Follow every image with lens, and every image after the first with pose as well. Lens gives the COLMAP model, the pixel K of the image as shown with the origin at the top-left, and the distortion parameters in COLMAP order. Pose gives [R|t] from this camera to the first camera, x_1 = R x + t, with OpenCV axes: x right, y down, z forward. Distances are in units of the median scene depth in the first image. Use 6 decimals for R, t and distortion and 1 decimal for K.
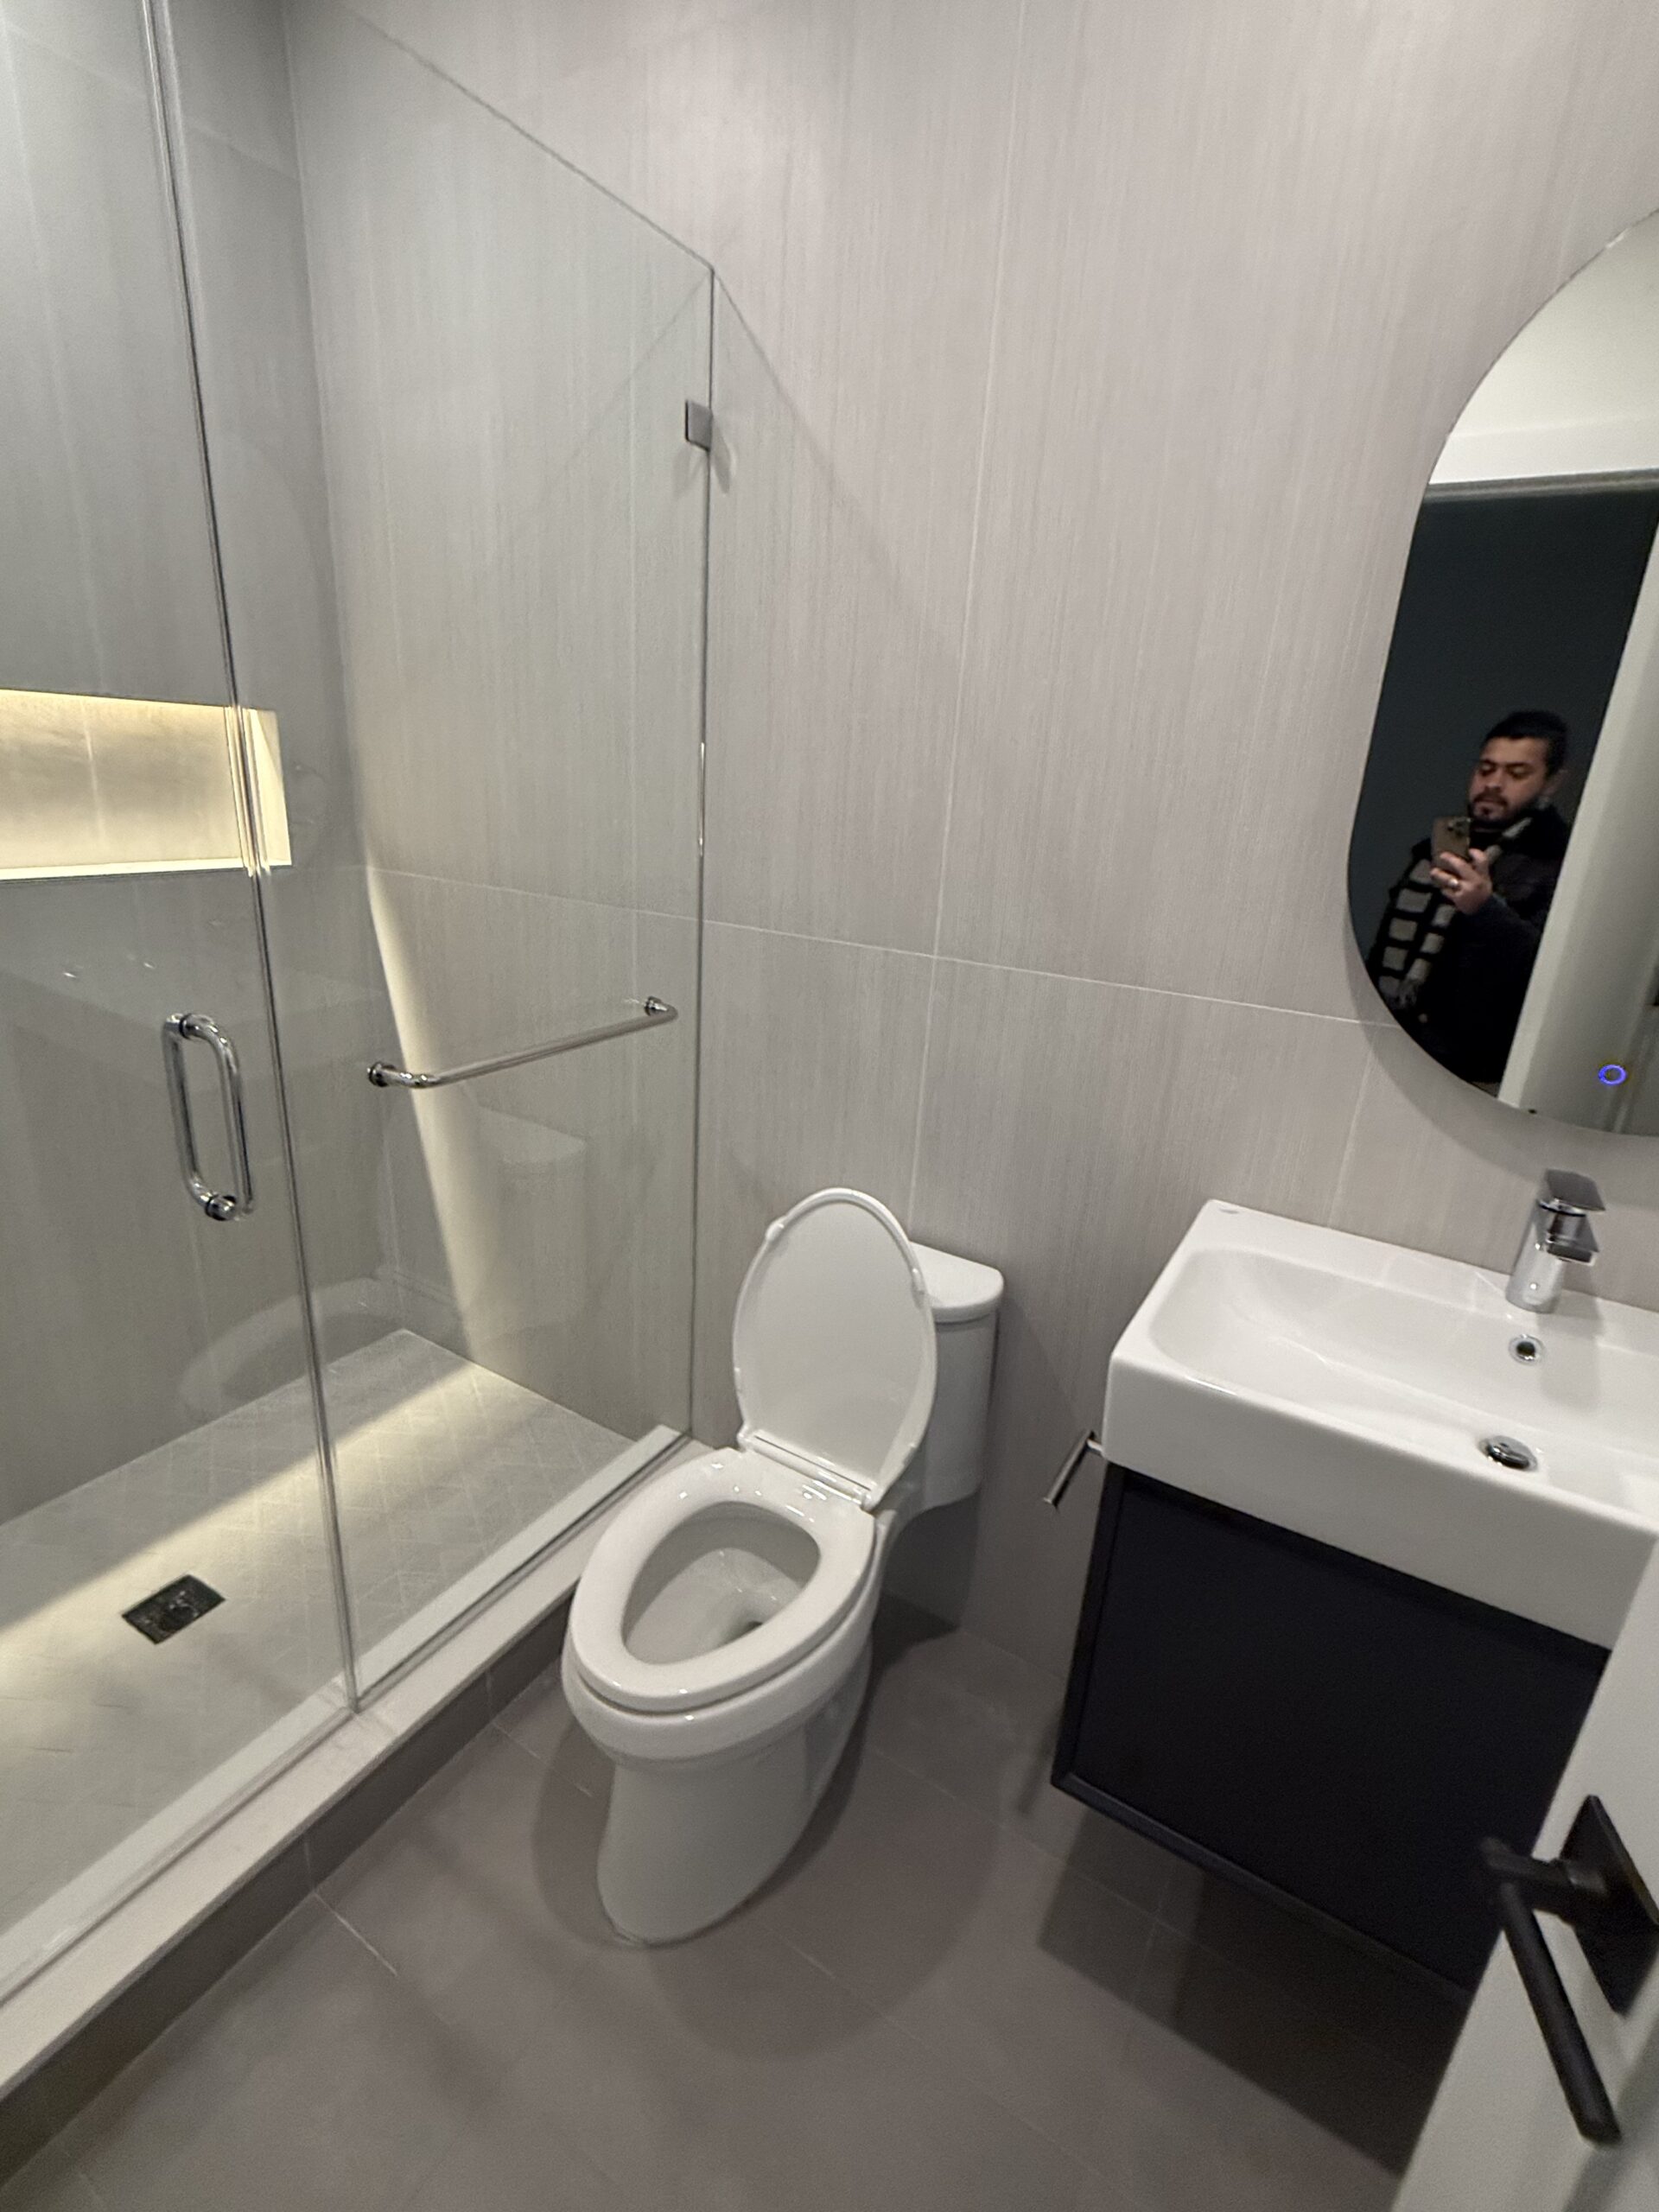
lens RADIAL K [[1003.2, 0, 830.3], [0, 1003.2, 1093.5], [0, 0, 1]] dist [0.003936, -0.002800]
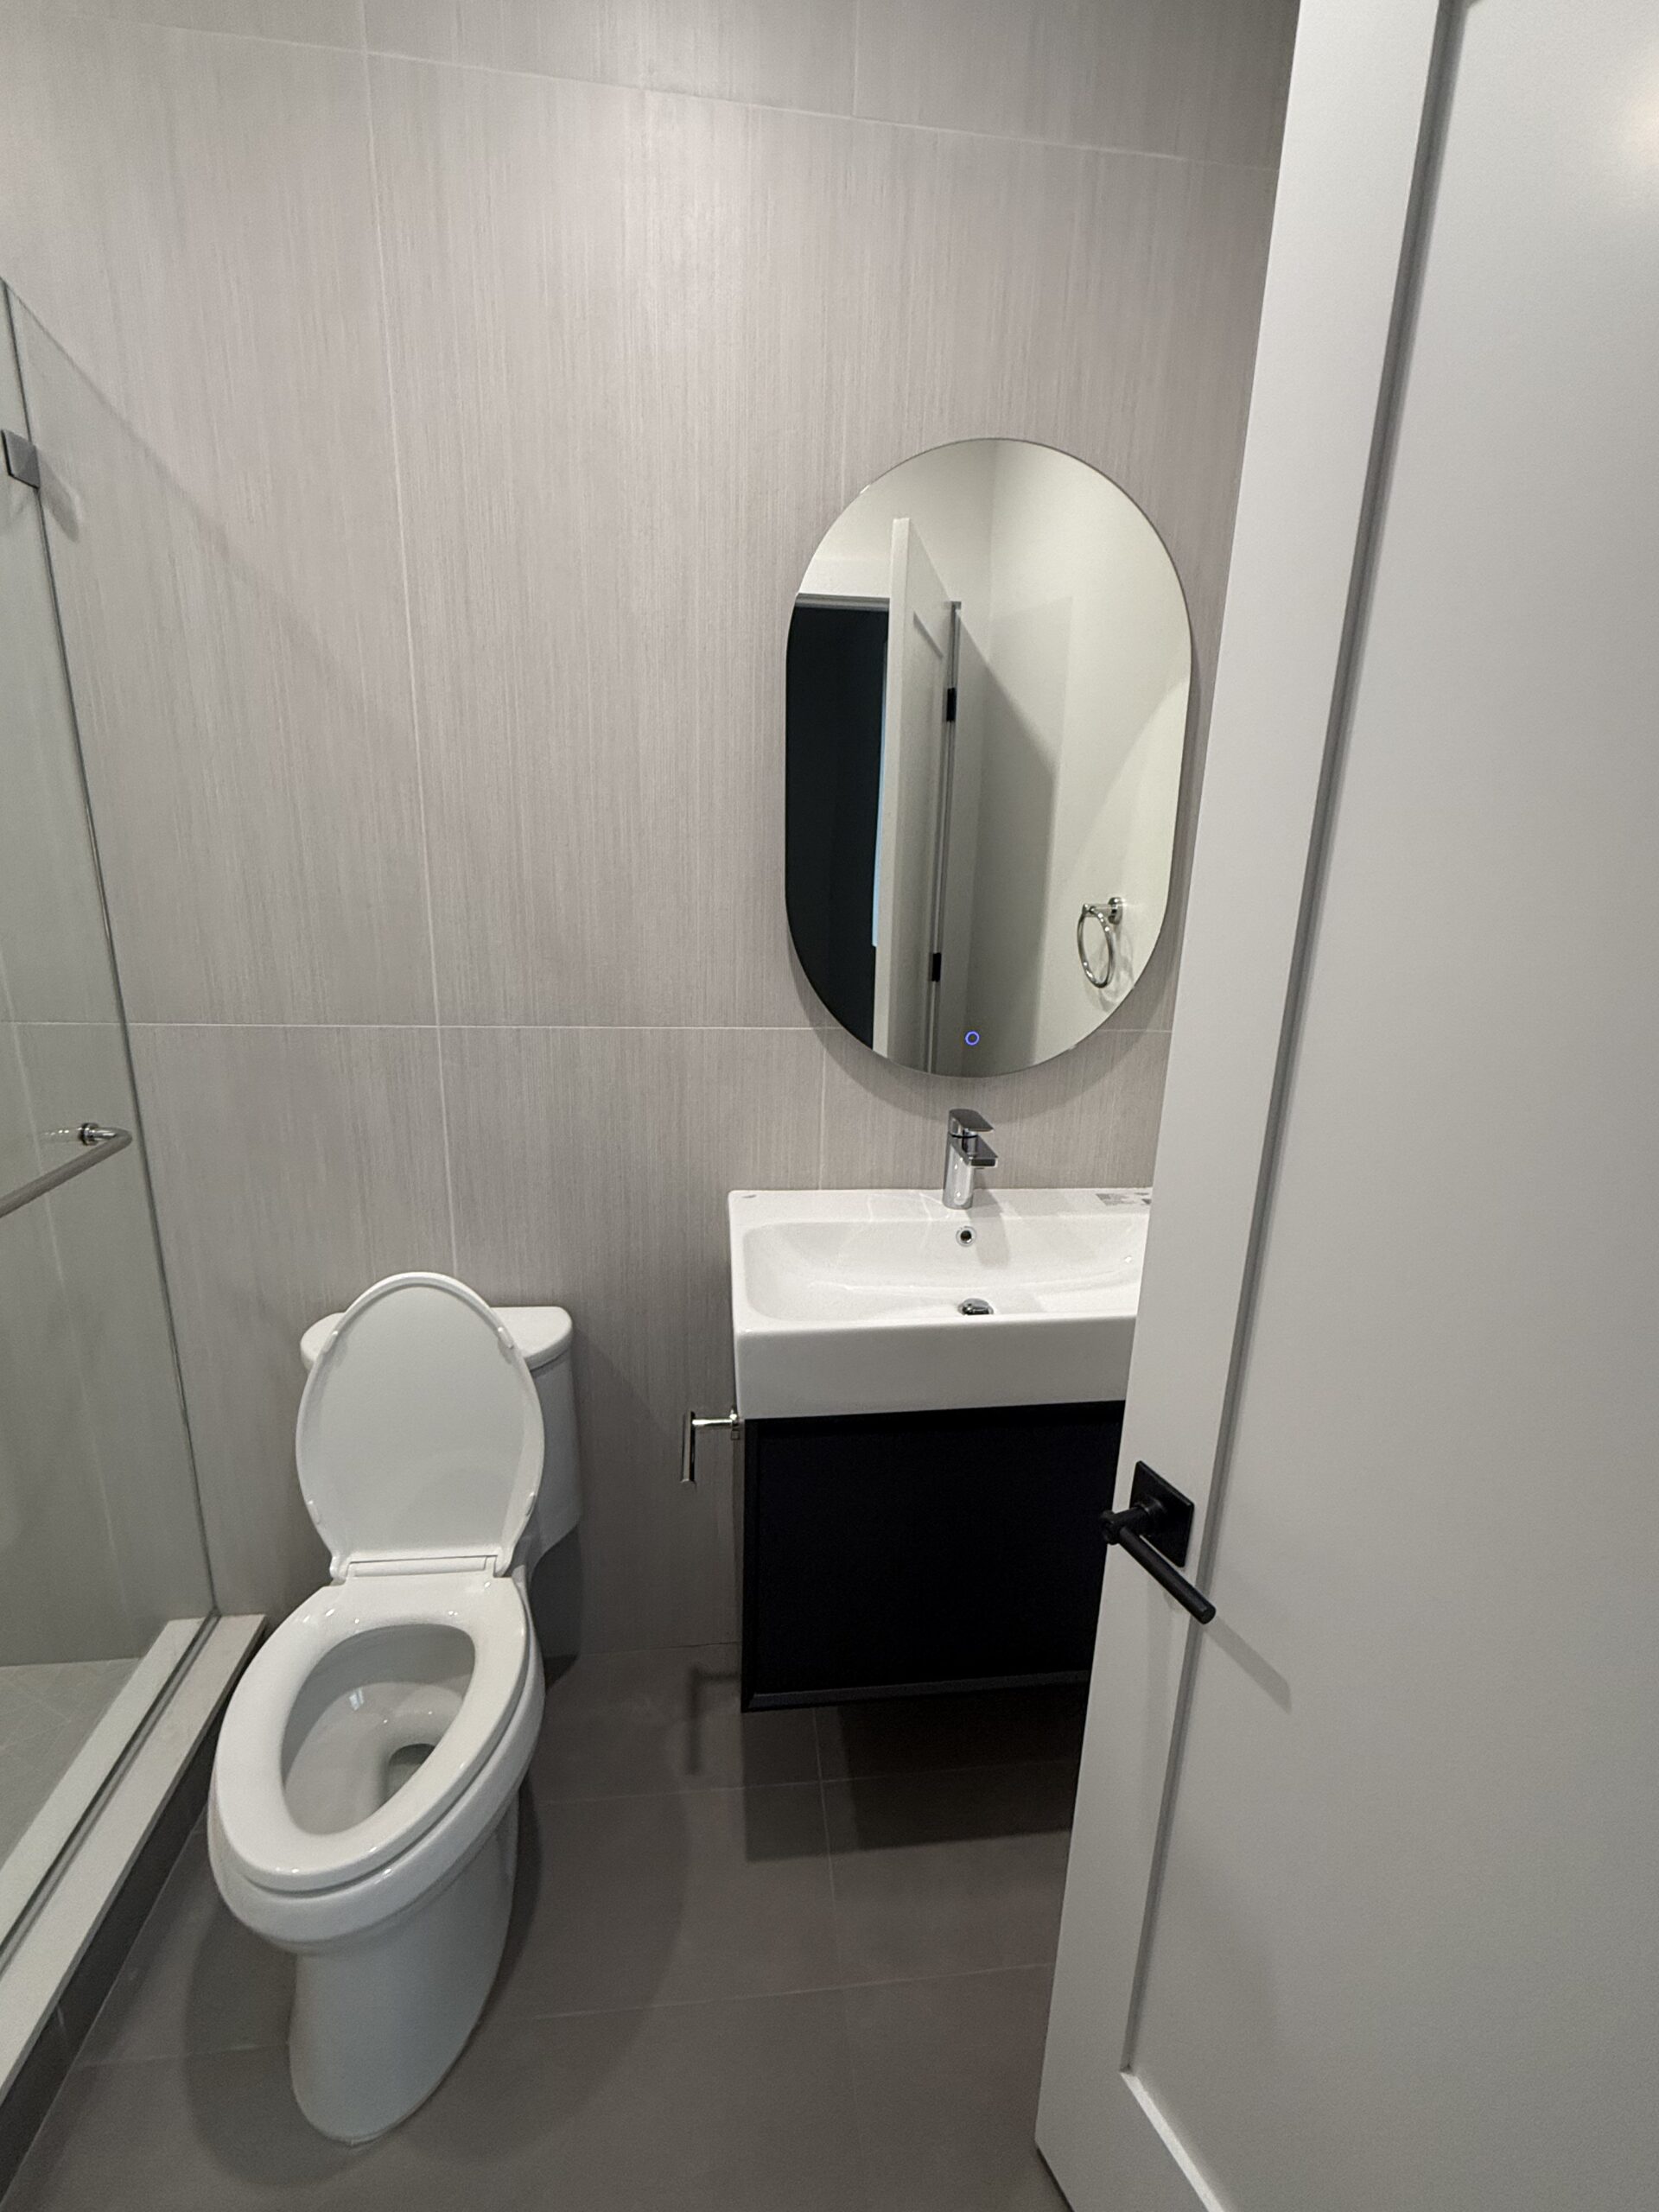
lens RADIAL K [[1003.2, 0, 826.7], [0, 1003.2, 1095.9], [0, 0, 1]] dist [0.003936, -0.002800]
pose [[0.787837, -0.189102, 0.586134, -0.209138], [0.203471, 0.978176, 0.042094, -0.032627], [-0.581302, 0.086098, 0.809120, -0.048852]]
